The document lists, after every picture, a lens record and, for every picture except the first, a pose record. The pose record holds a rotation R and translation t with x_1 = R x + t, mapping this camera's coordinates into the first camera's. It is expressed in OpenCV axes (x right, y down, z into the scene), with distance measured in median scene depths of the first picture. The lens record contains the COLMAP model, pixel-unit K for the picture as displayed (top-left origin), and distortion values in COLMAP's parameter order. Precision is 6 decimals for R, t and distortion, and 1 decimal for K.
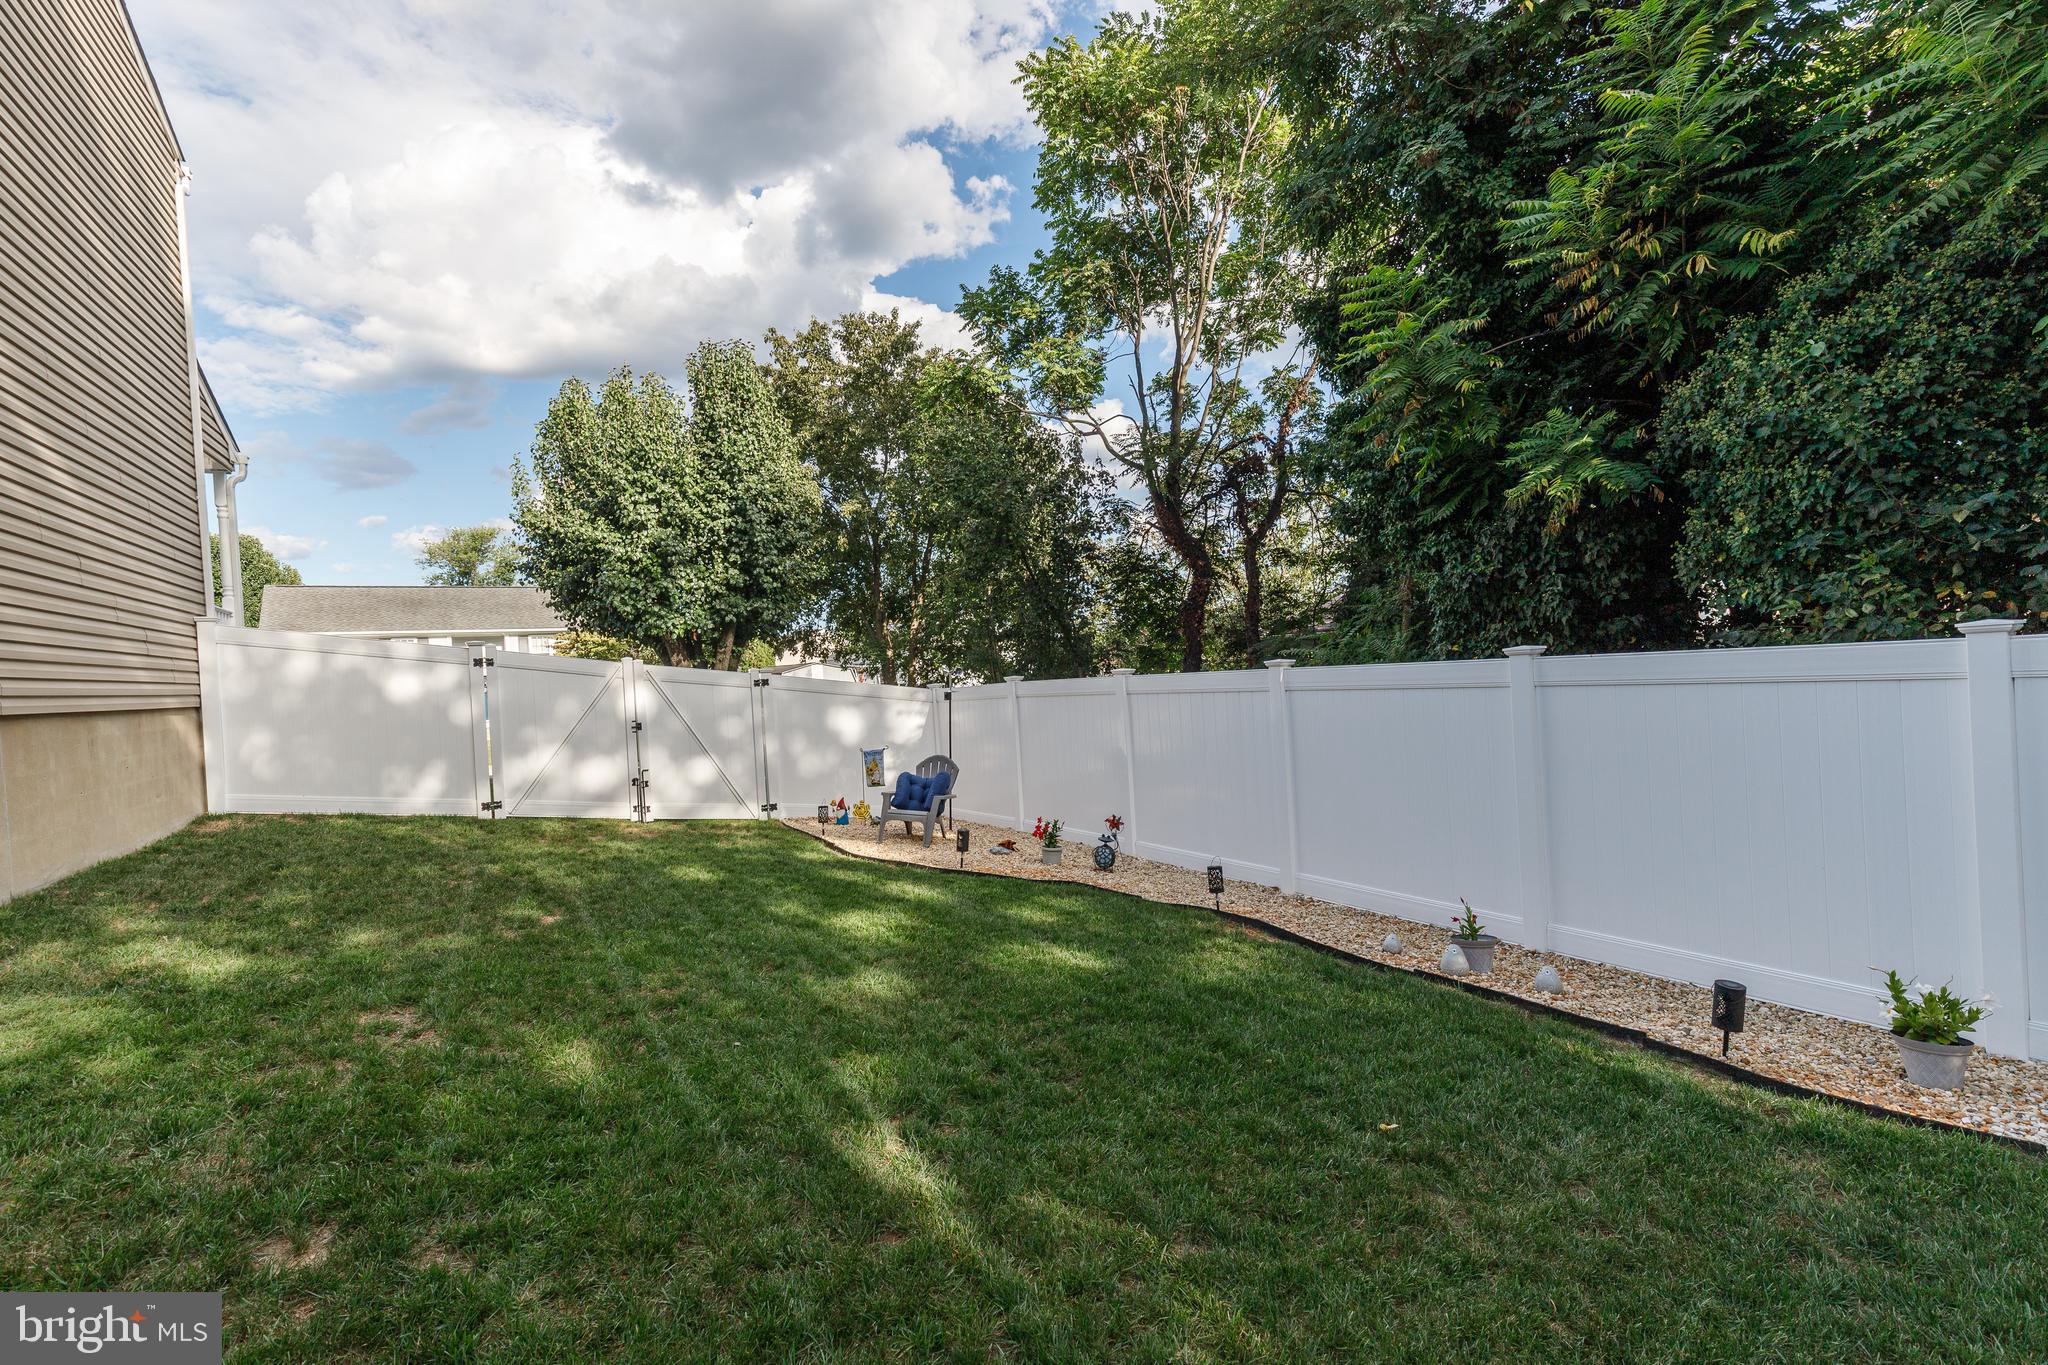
lens RADIAL K [[918.4, 0, 1078.2], [0, 918.4, 678.9], [0, 0, 1]] dist [-0.021663, 0.004271]
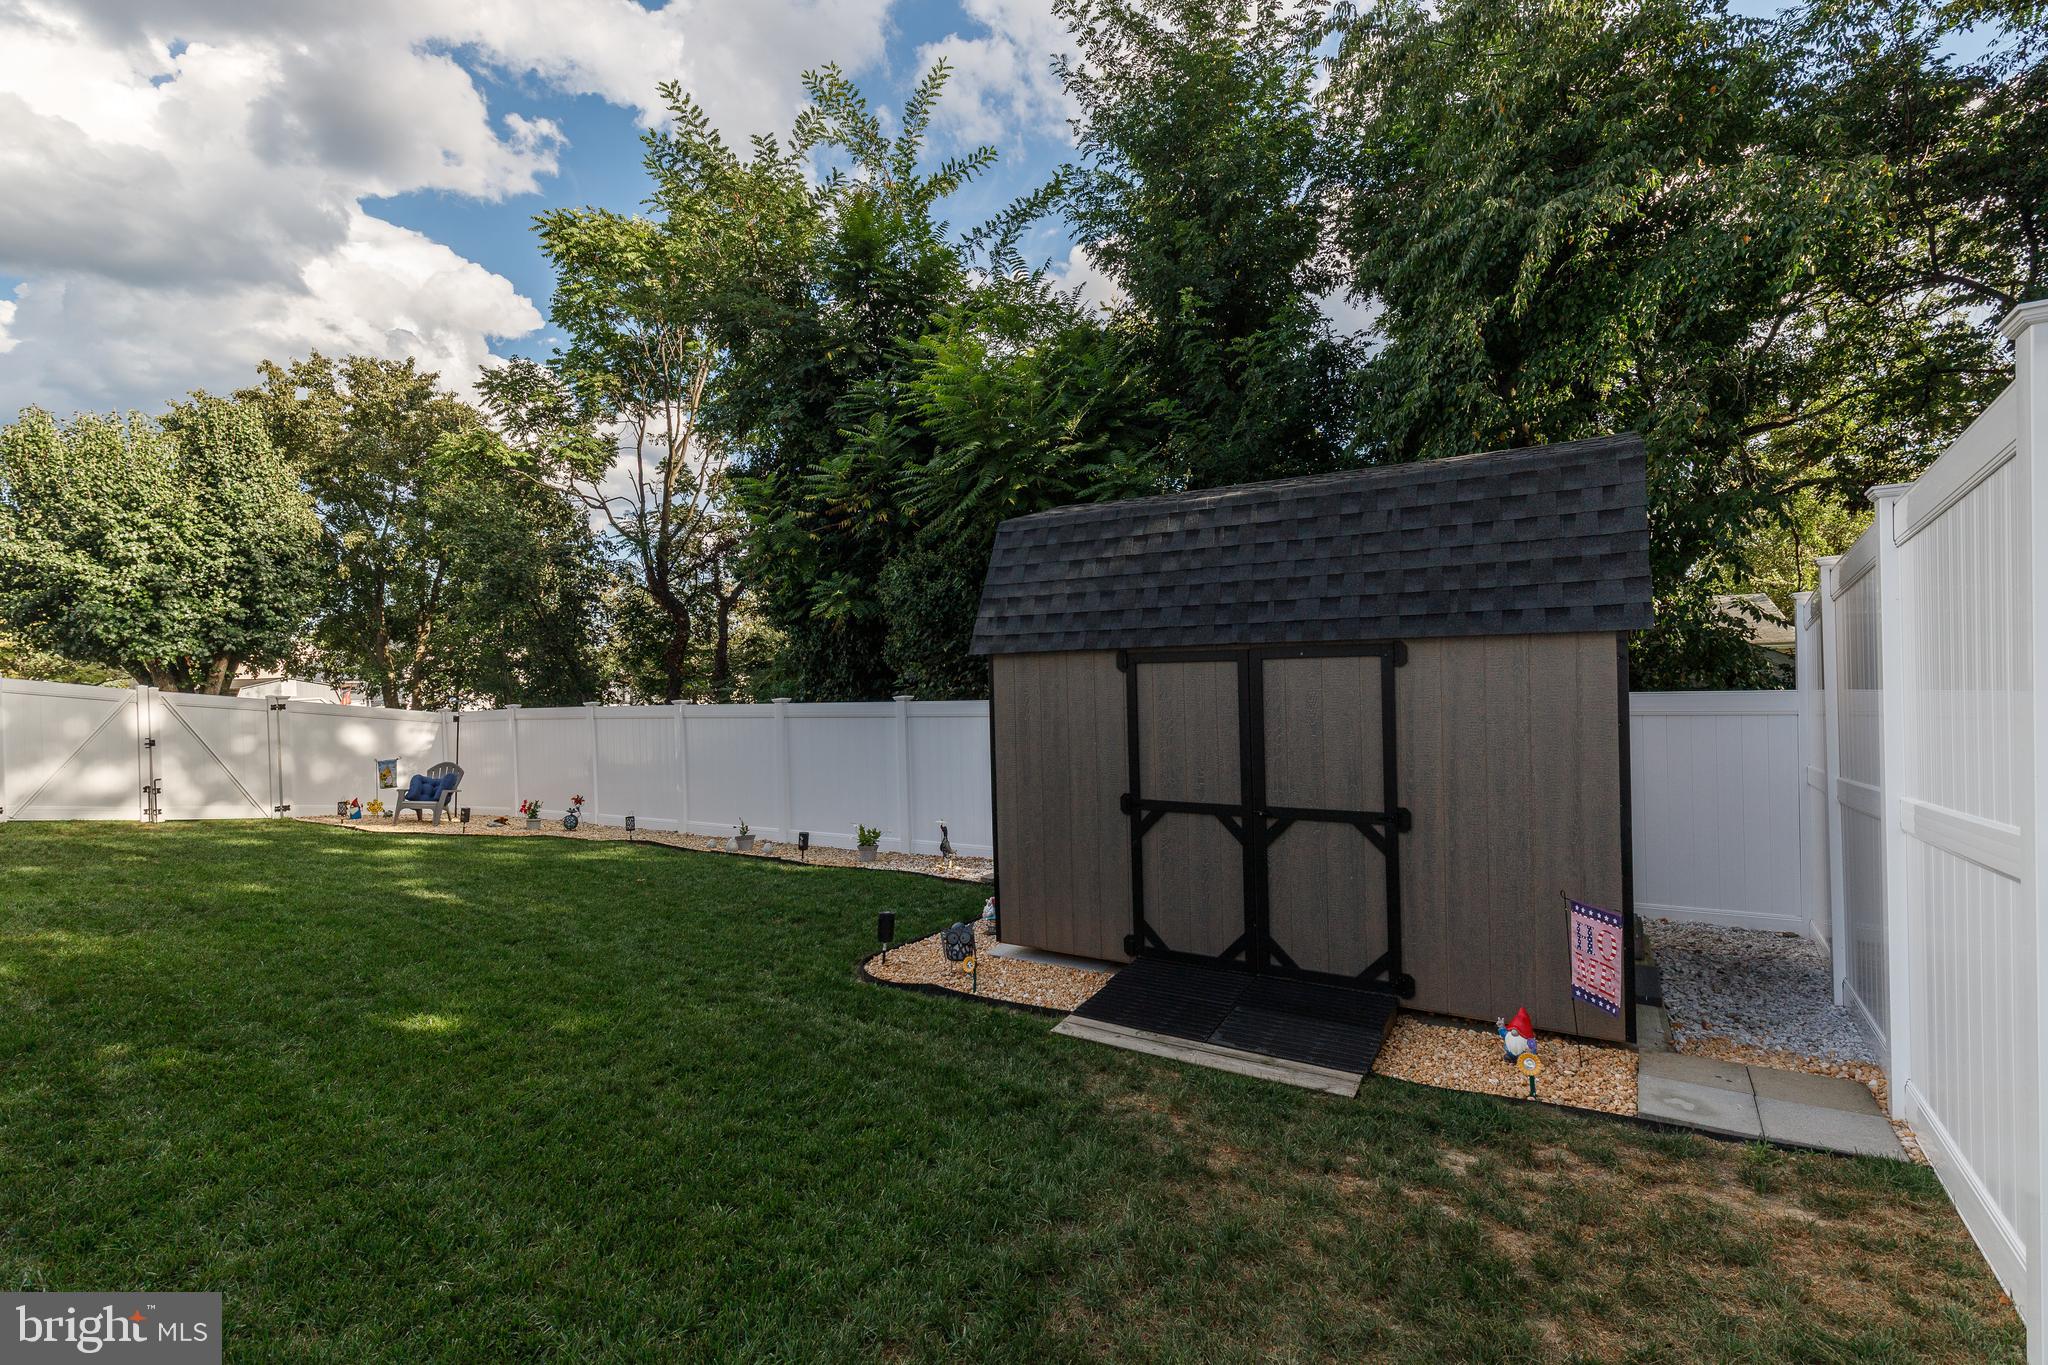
lens RADIAL K [[918.4, 0, 1078.2], [0, 918.4, 678.9], [0, 0, 1]] dist [-0.021663, 0.004271]
pose [[0.897177, 0.022433, 0.441101, 0.064562], [-0.012973, 0.999617, -0.024451, -0.014057], [-0.441481, 0.016214, 0.897124, -0.448073]]
